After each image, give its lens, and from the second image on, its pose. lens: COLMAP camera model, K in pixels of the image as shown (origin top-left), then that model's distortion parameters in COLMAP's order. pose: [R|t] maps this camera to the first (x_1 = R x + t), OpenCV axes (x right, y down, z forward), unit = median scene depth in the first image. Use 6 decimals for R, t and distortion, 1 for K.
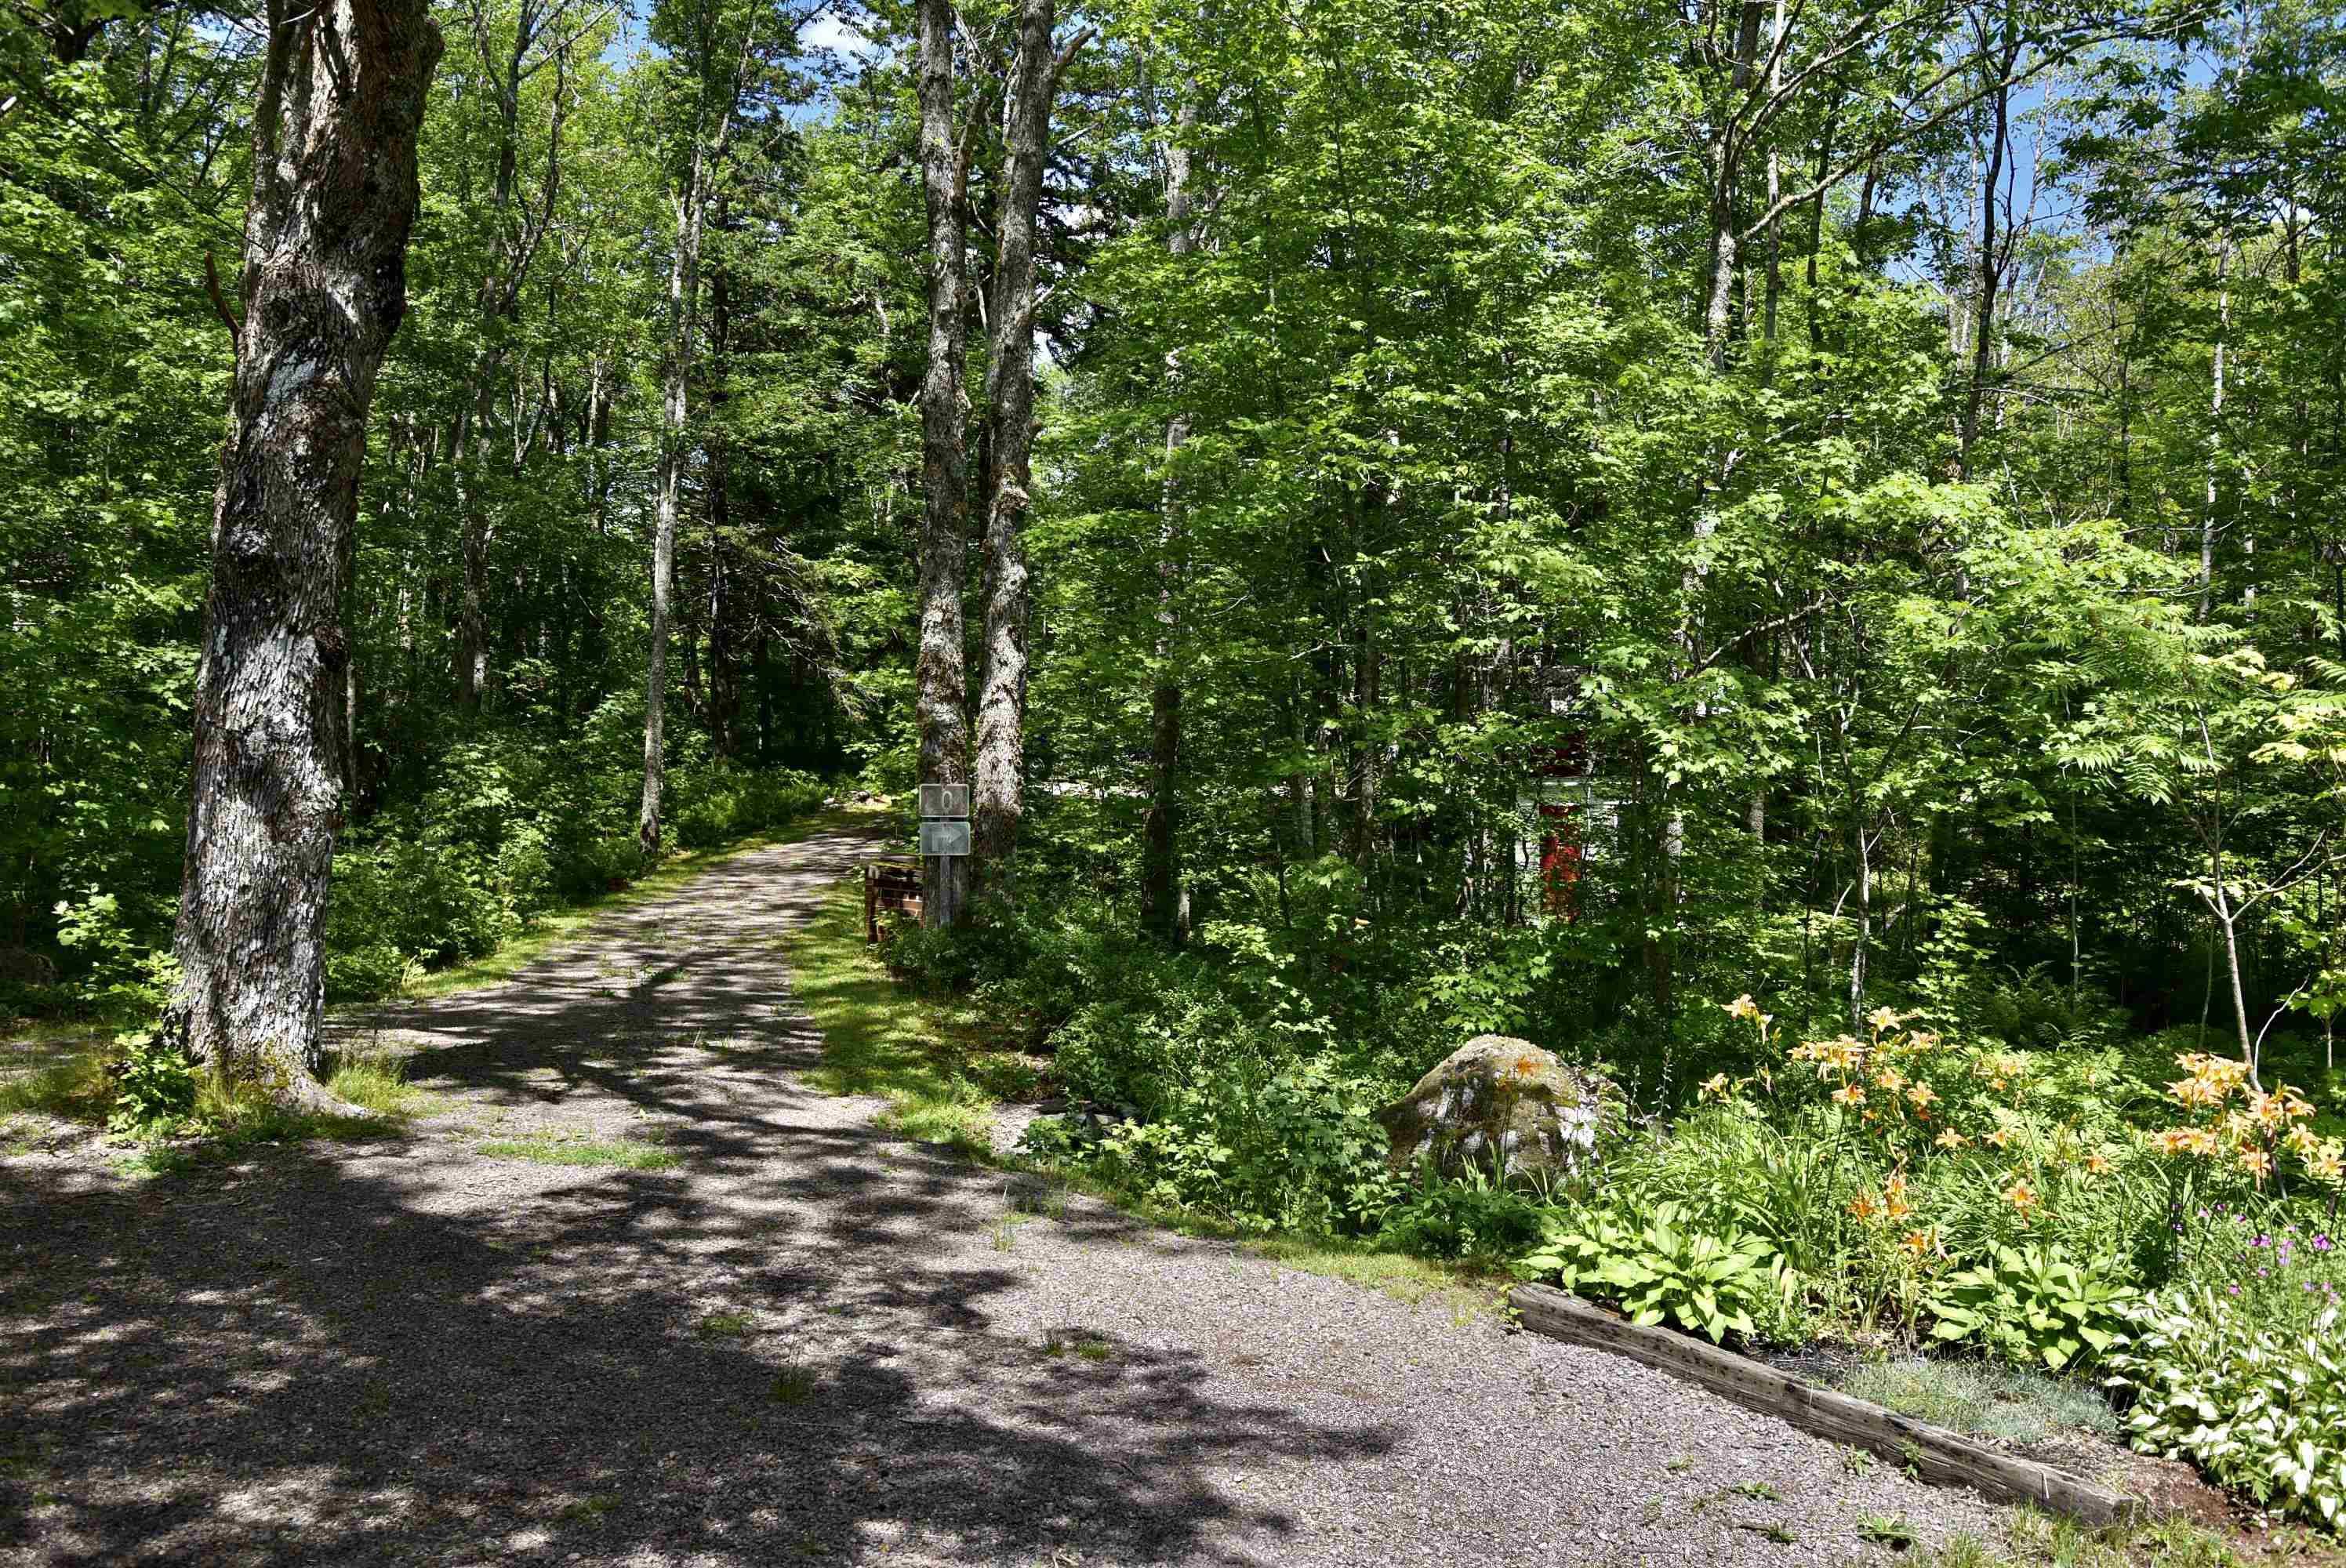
lens RADIAL K [[1871.8, 0, 1168.2], [0, 1871.8, 776.6], [0, 0, 1]] dist [-0.083979, 0.075059]
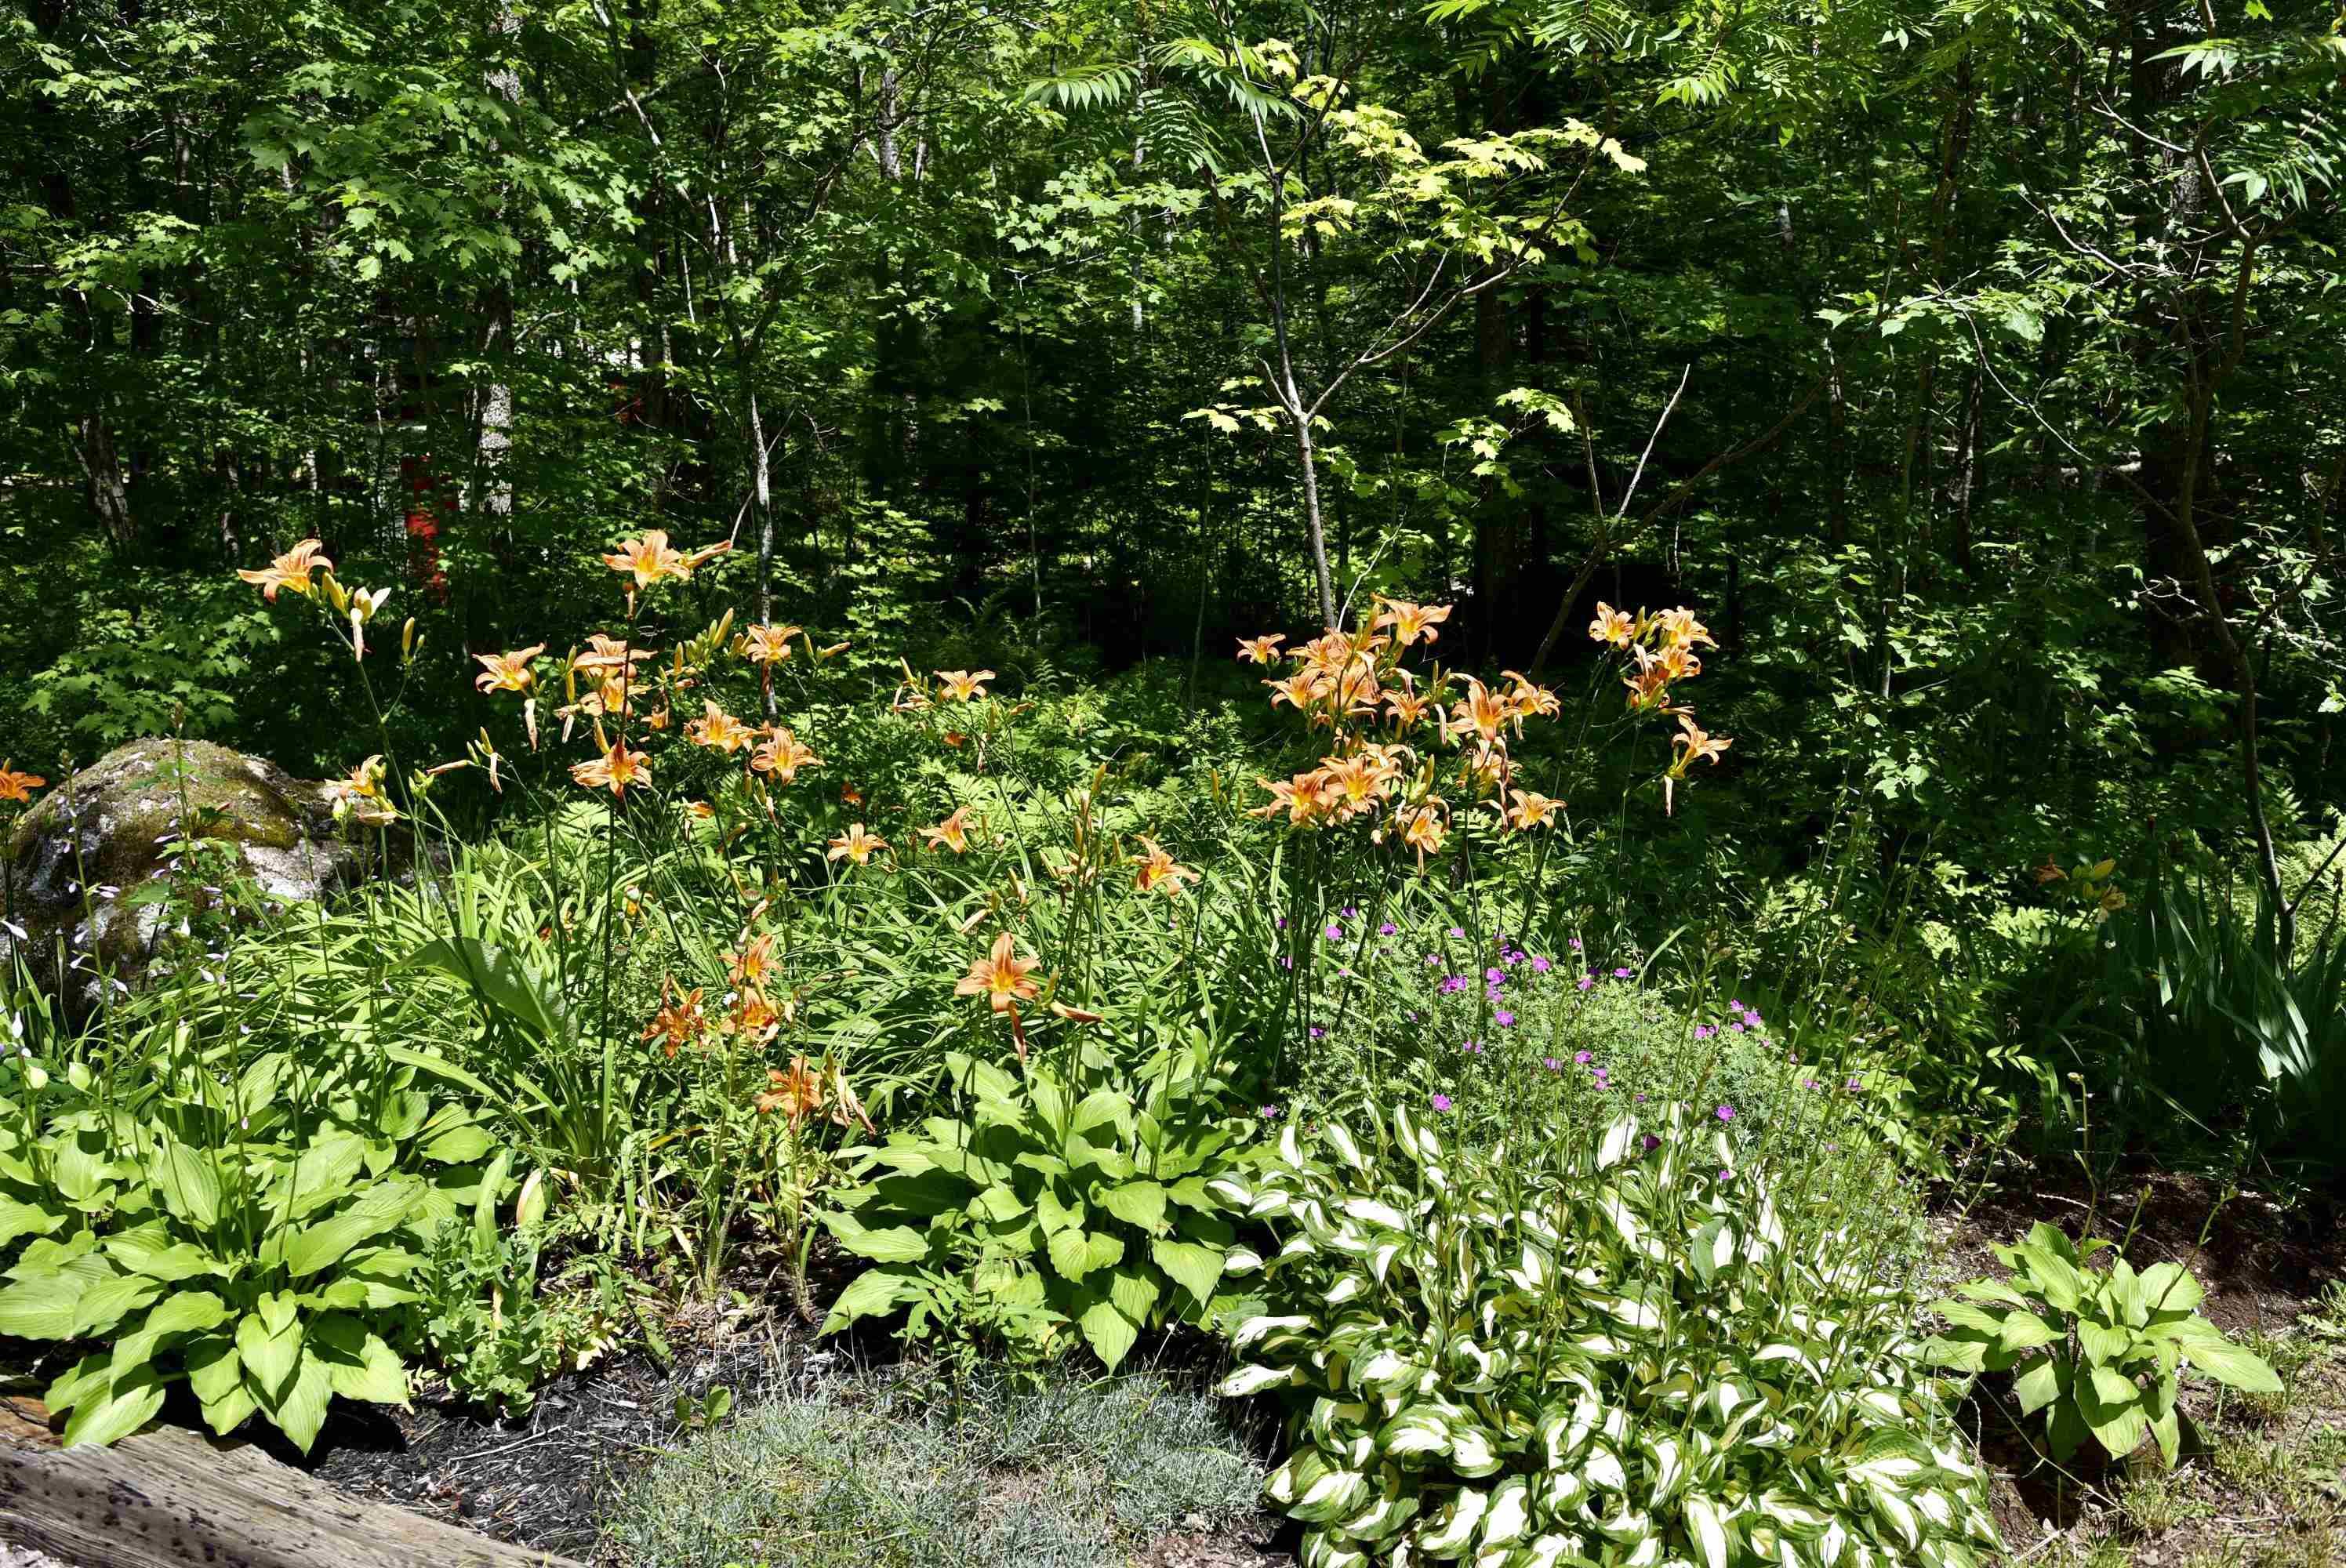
lens RADIAL K [[1871.8, 0, 1175.7], [0, 1871.8, 789.3], [0, 0, 1]] dist [-0.083979, 0.075059]
pose [[0.855060, -0.110516, 0.506614, 0.270829], [0.026018, 0.984937, 0.170947, 0.110694], [-0.517875, -0.132989, 0.845056, 0.597428]]
